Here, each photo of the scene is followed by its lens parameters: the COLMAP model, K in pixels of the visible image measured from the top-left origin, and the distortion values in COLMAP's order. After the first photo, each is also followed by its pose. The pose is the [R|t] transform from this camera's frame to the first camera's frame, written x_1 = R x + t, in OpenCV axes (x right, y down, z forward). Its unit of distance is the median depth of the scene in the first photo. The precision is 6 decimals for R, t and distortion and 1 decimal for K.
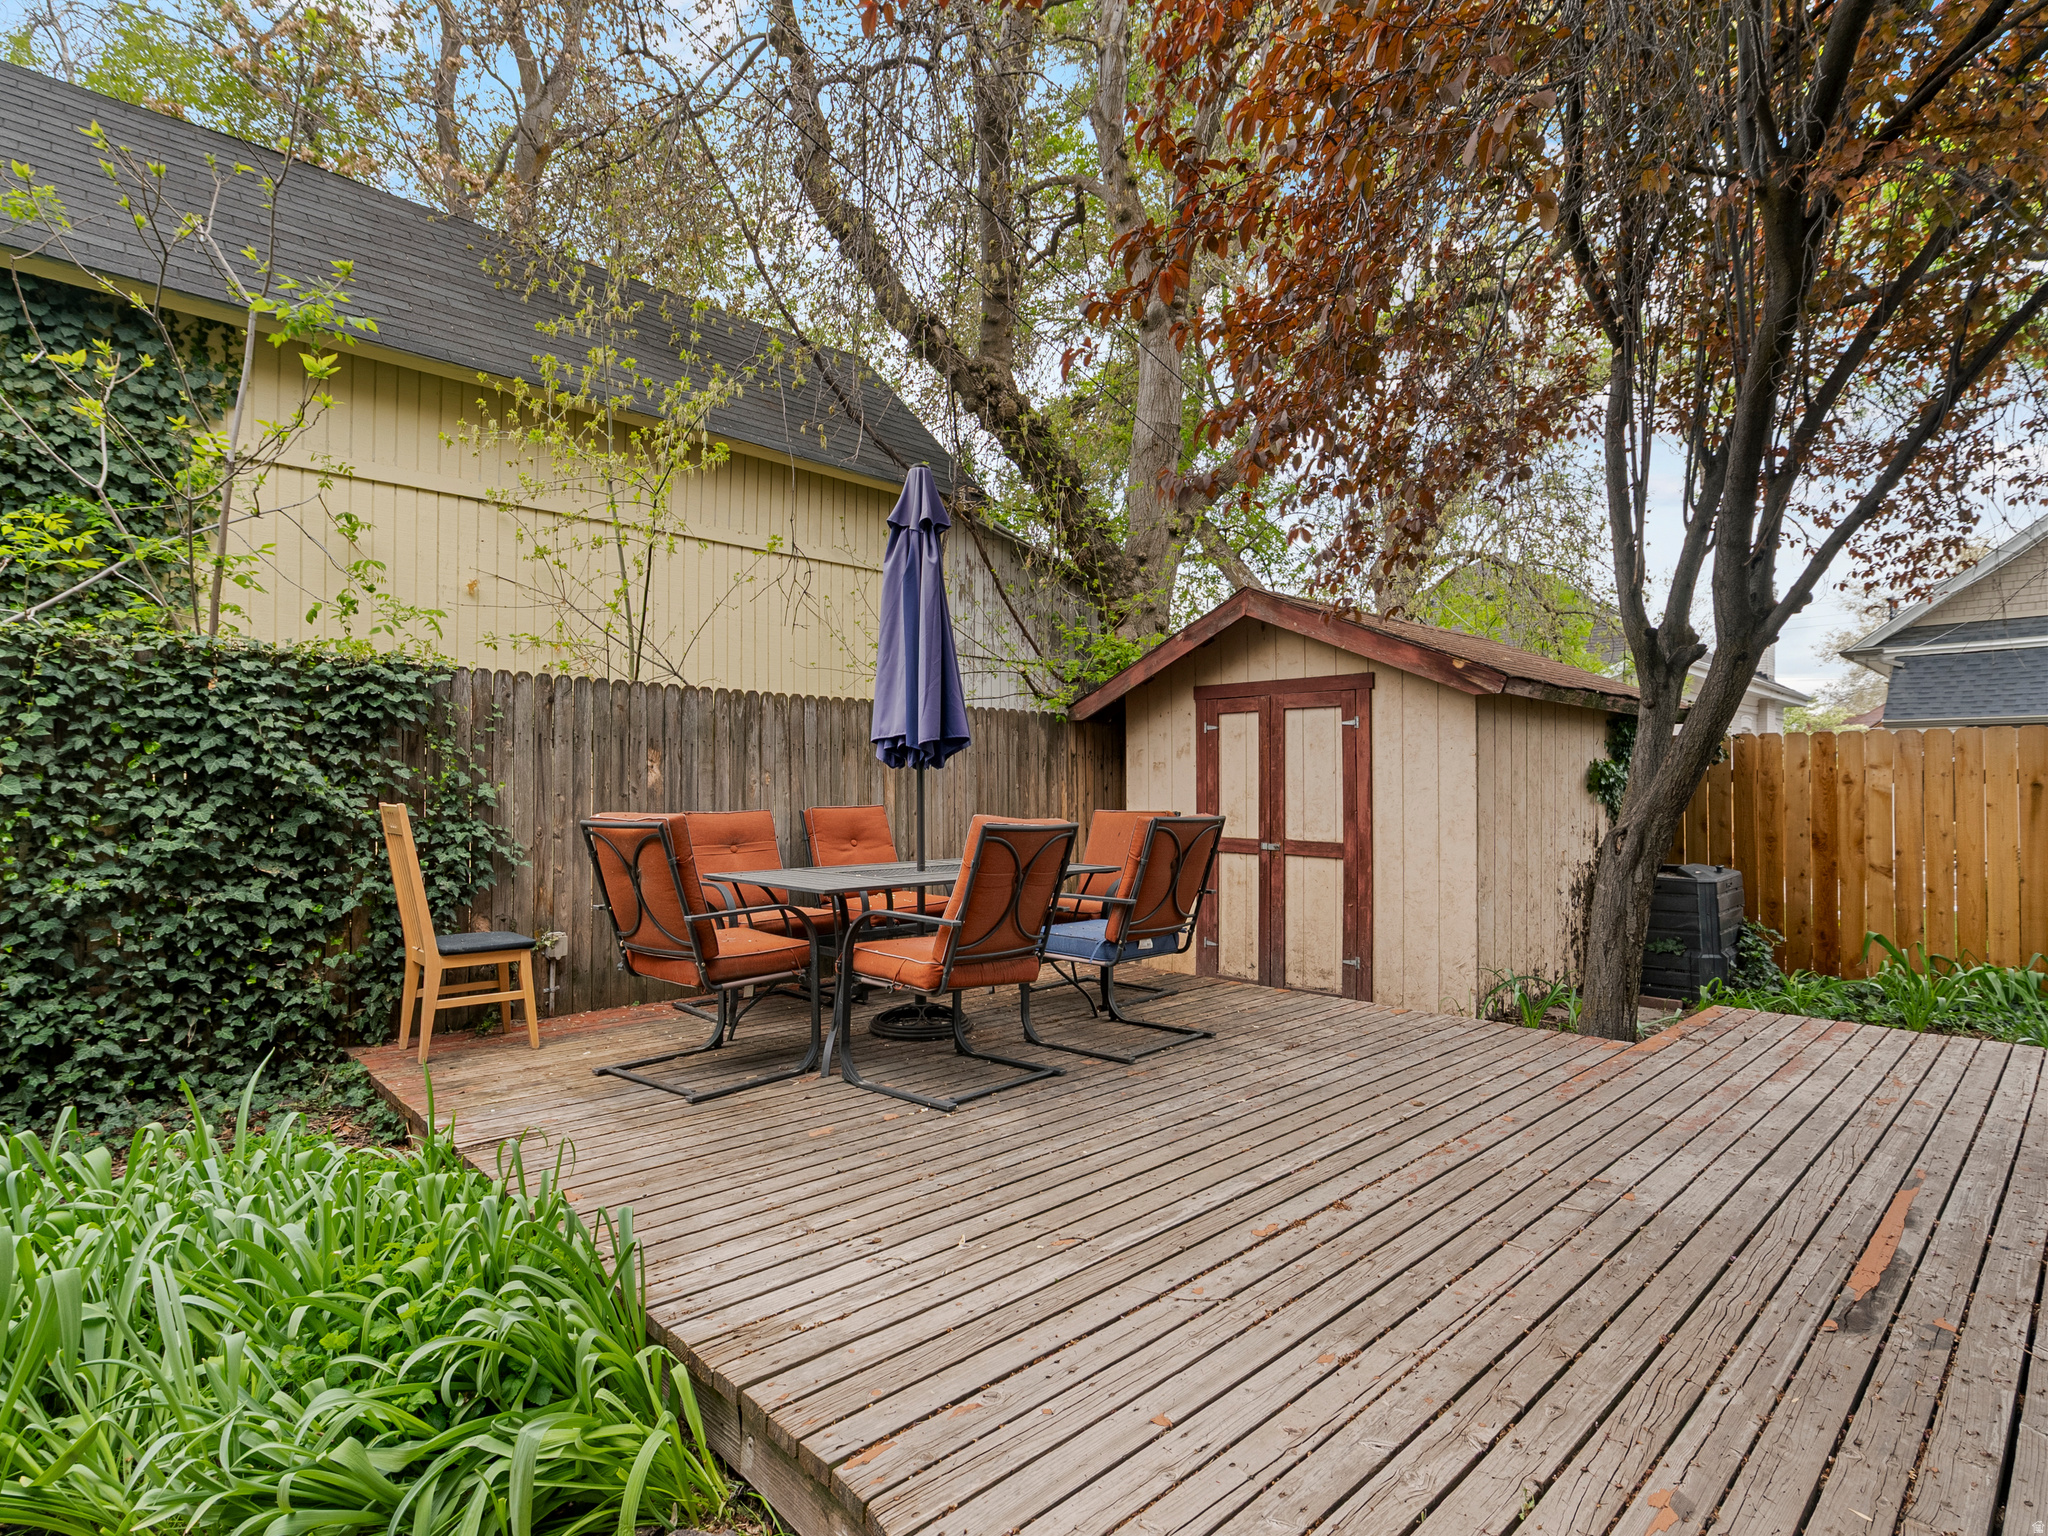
lens RADIAL K [[1046.9, 0, 1029.8], [0, 1046.9, 767.2], [0, 0, 1]] dist [-0.006333, 0.000965]
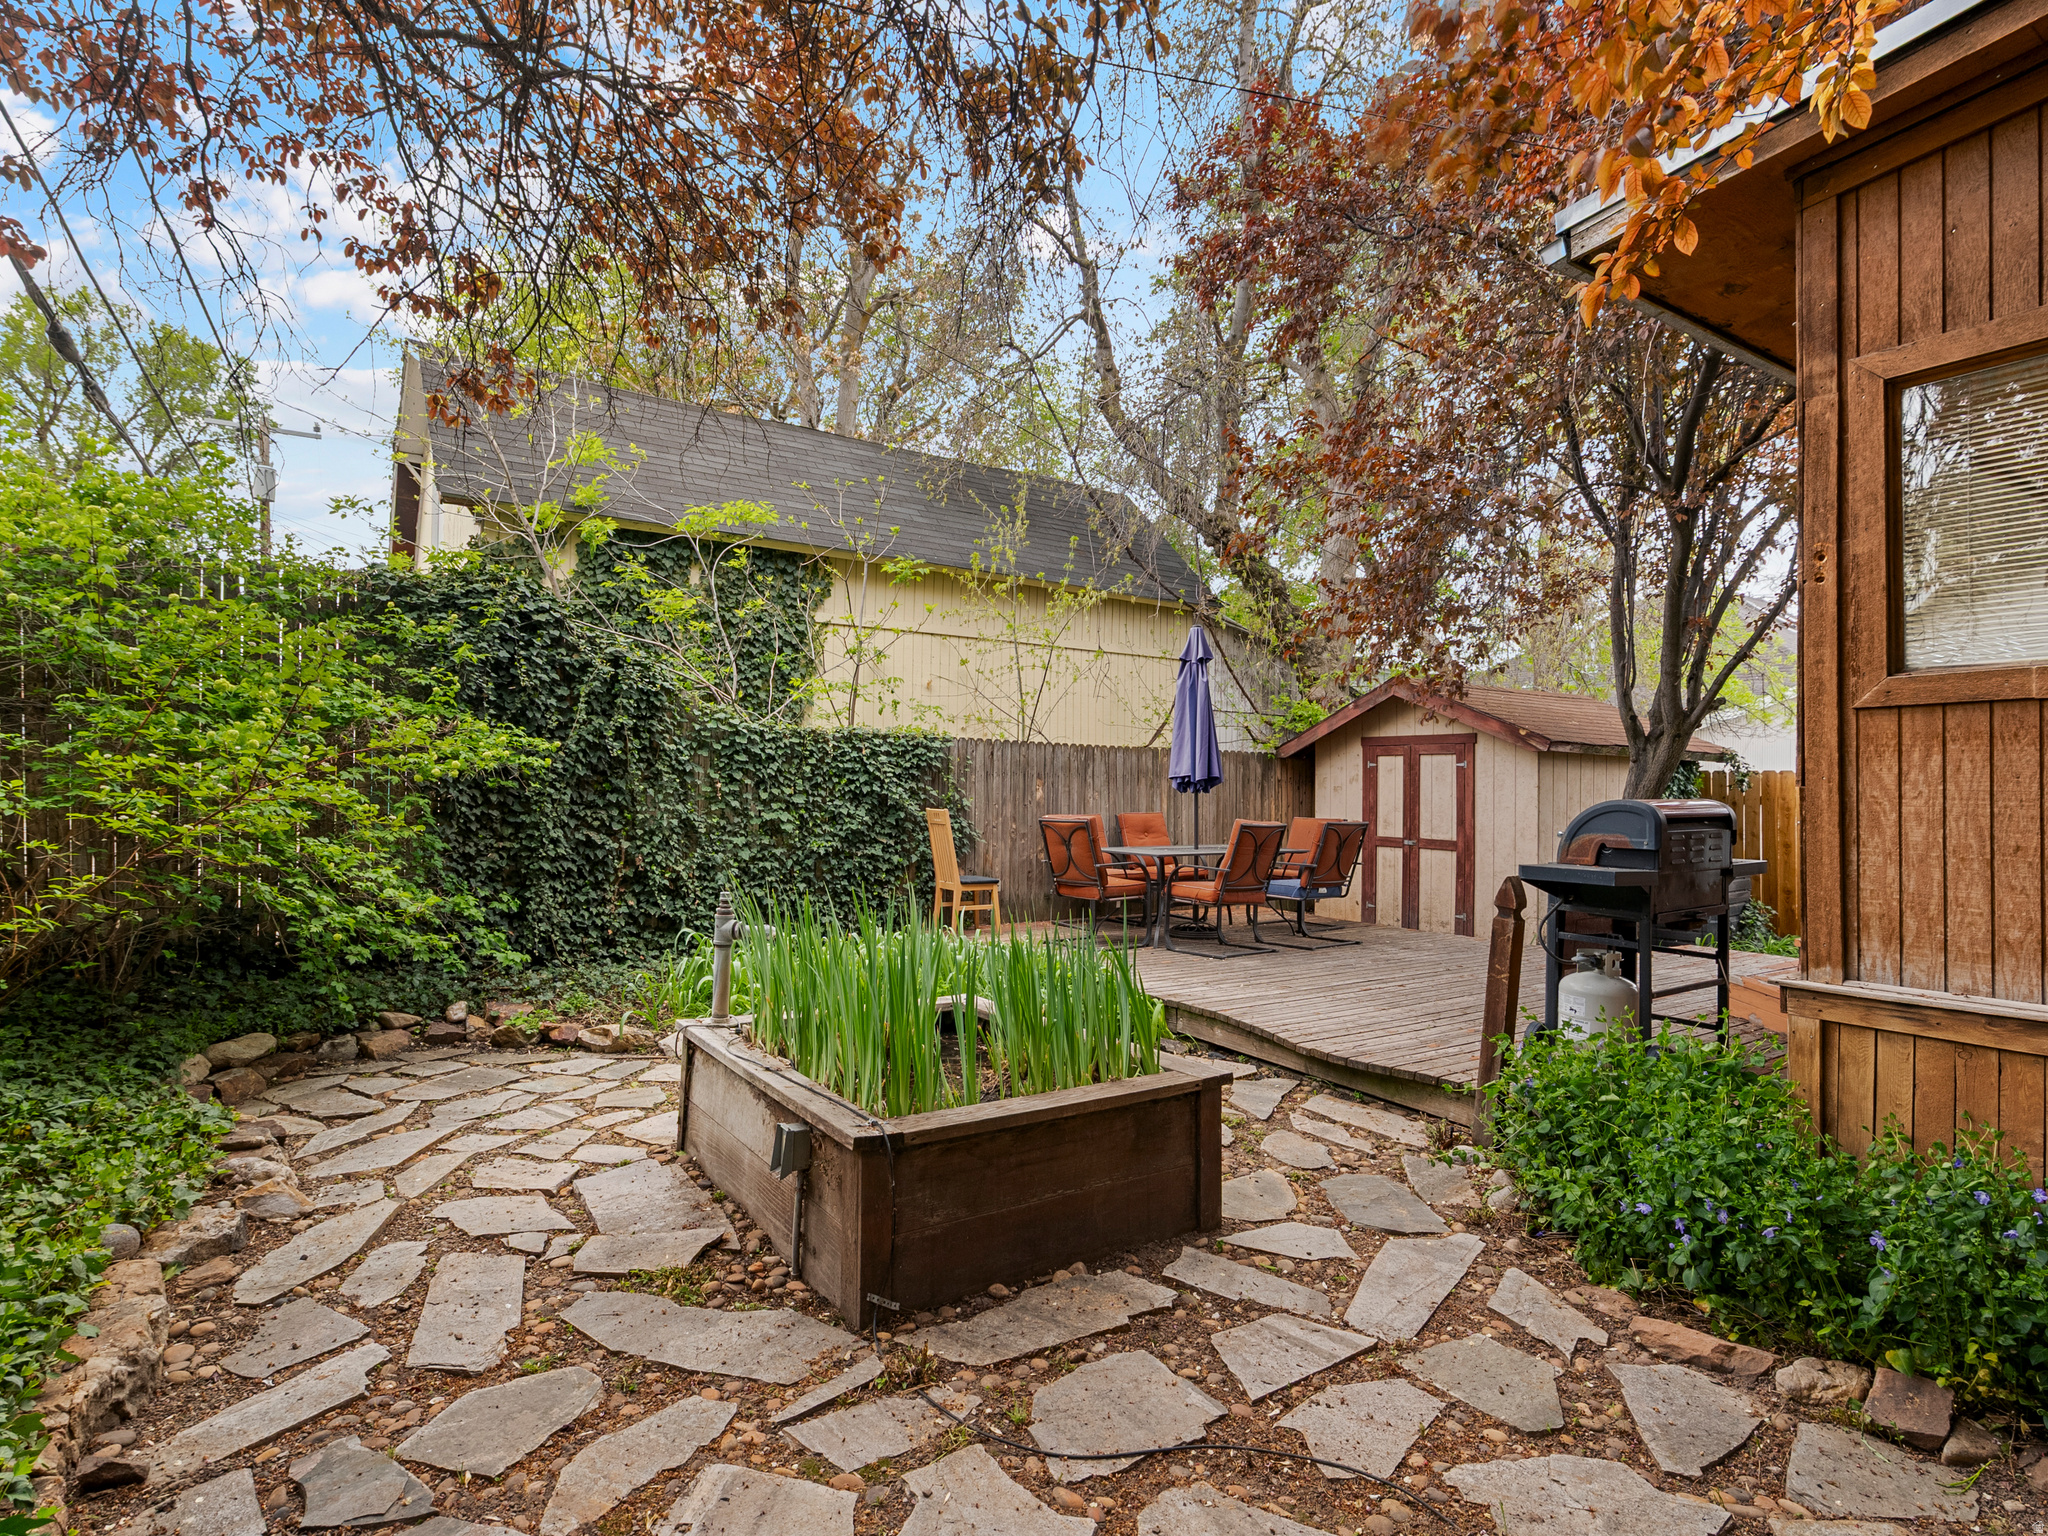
lens RADIAL K [[1046.9, 0, 1029.8], [0, 1046.9, 767.2], [0, 0, 1]] dist [-0.006333, 0.000965]
pose [[0.983429, 0.007517, -0.181136, -0.065783], [-0.008159, 0.999963, -0.002801, -0.039977], [0.181108, 0.004233, 0.983454, -0.930873]]
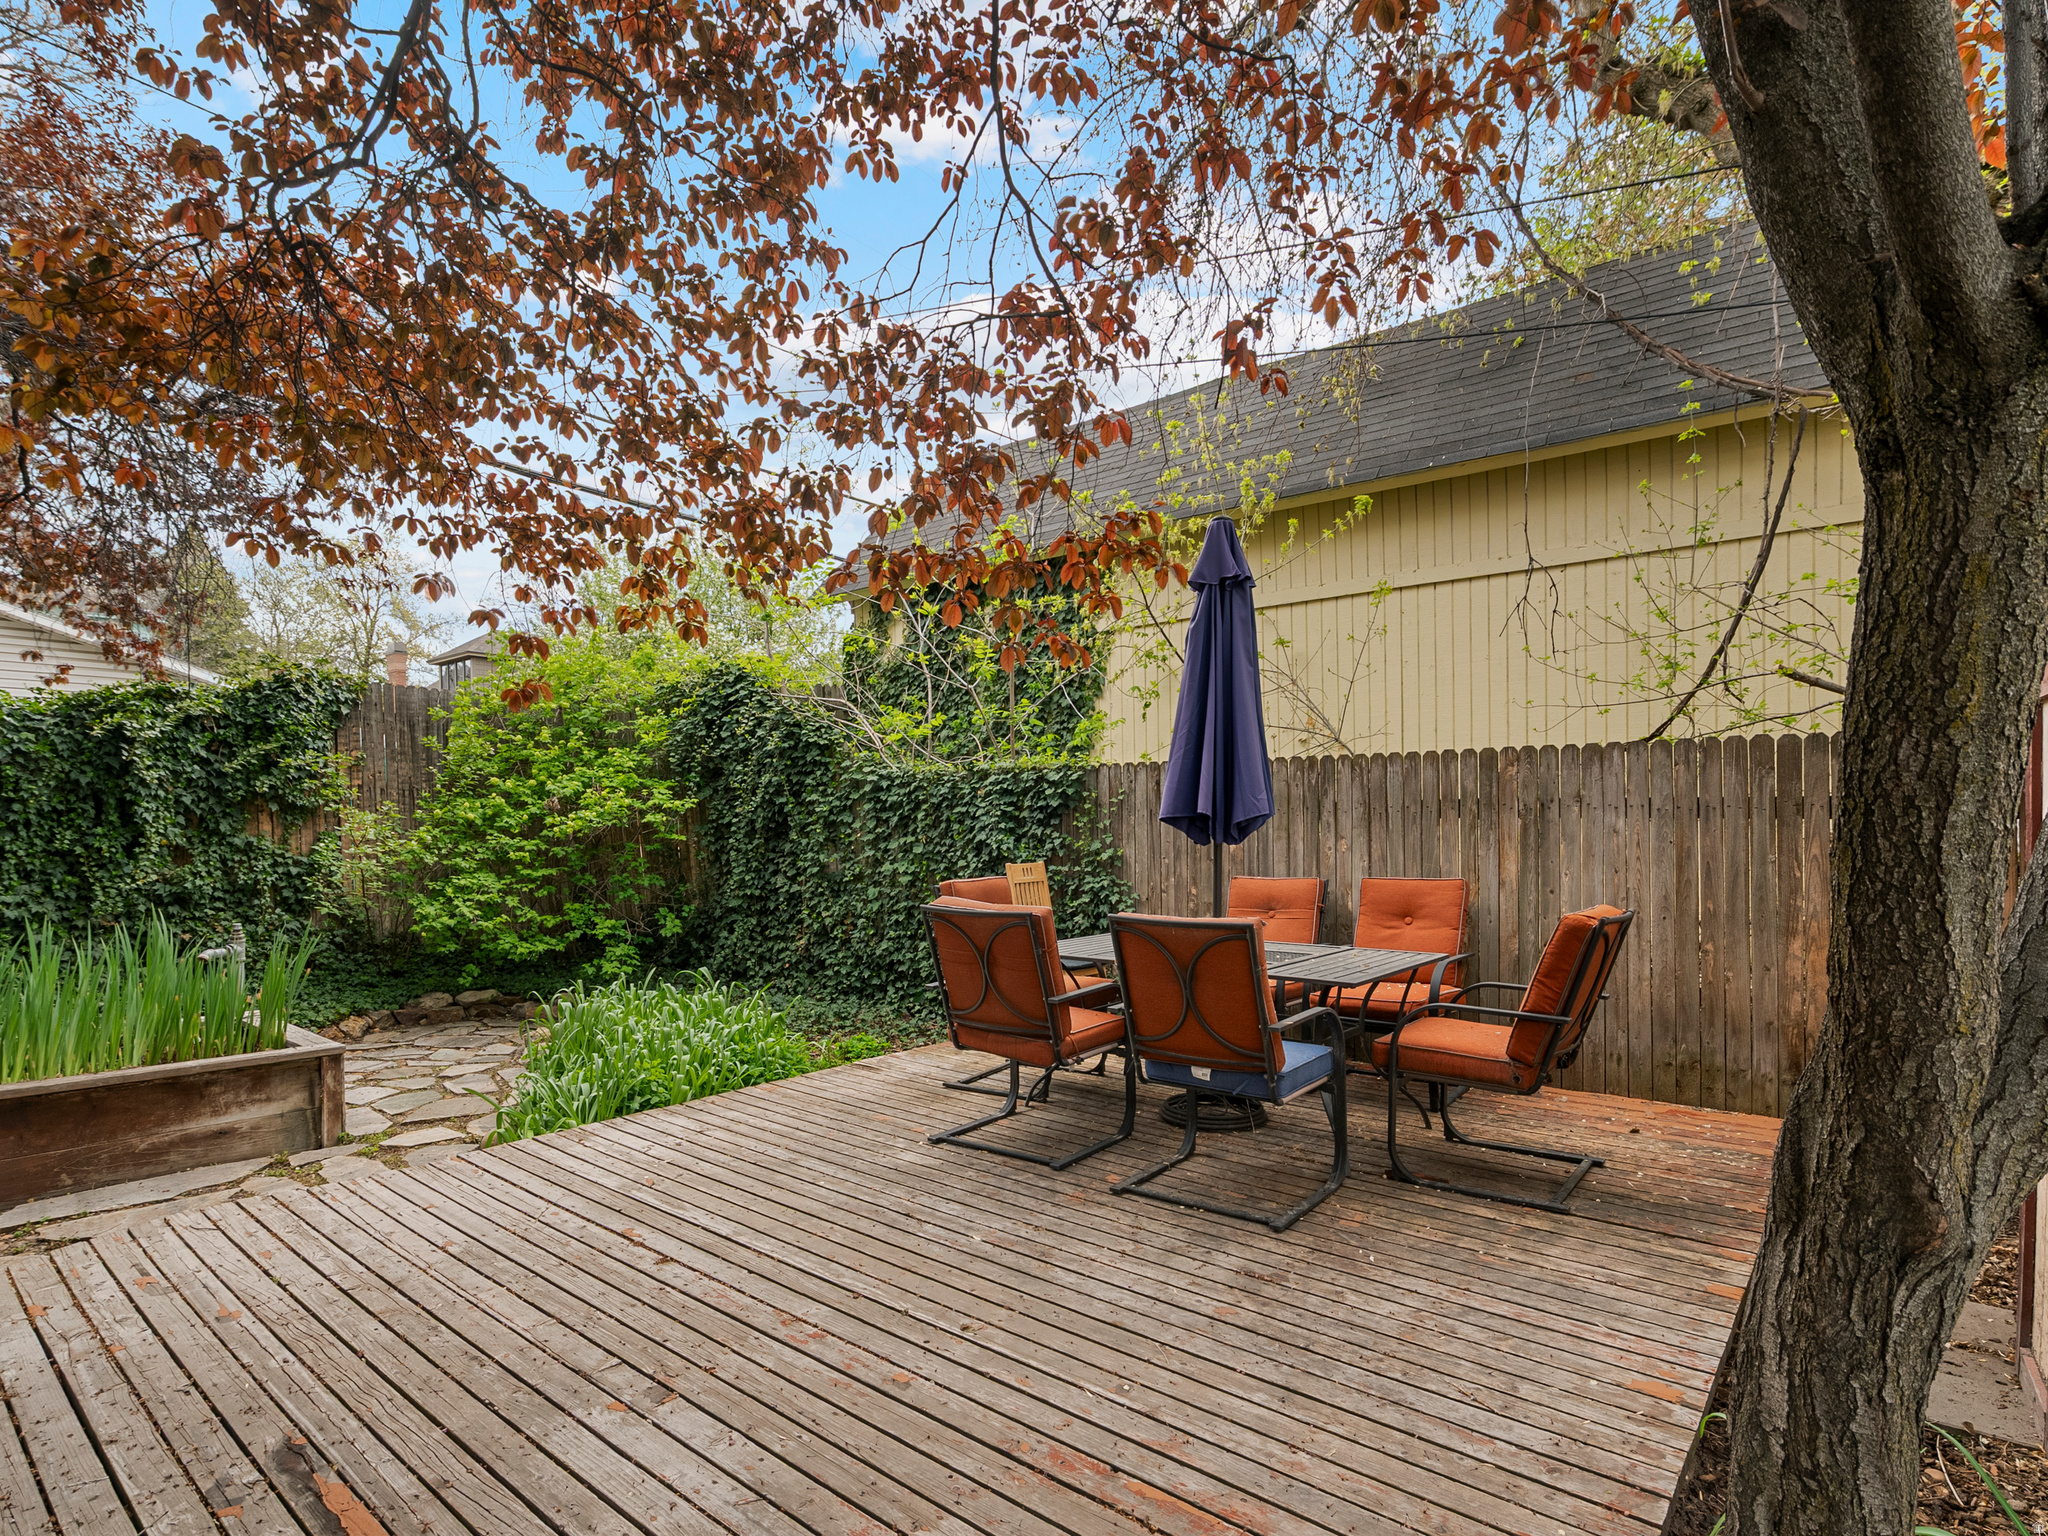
lens RADIAL K [[1086.2, 0, 1023.2], [0, 1086.2, 824.6], [0, 0, 1]] dist [-0.005946, 0.000473]
pose [[0.096605, 0.005354, -0.995308, 0.946329], [0.029868, 0.999520, 0.008276, -0.032927], [0.994875, -0.030527, 0.096398, 0.809380]]
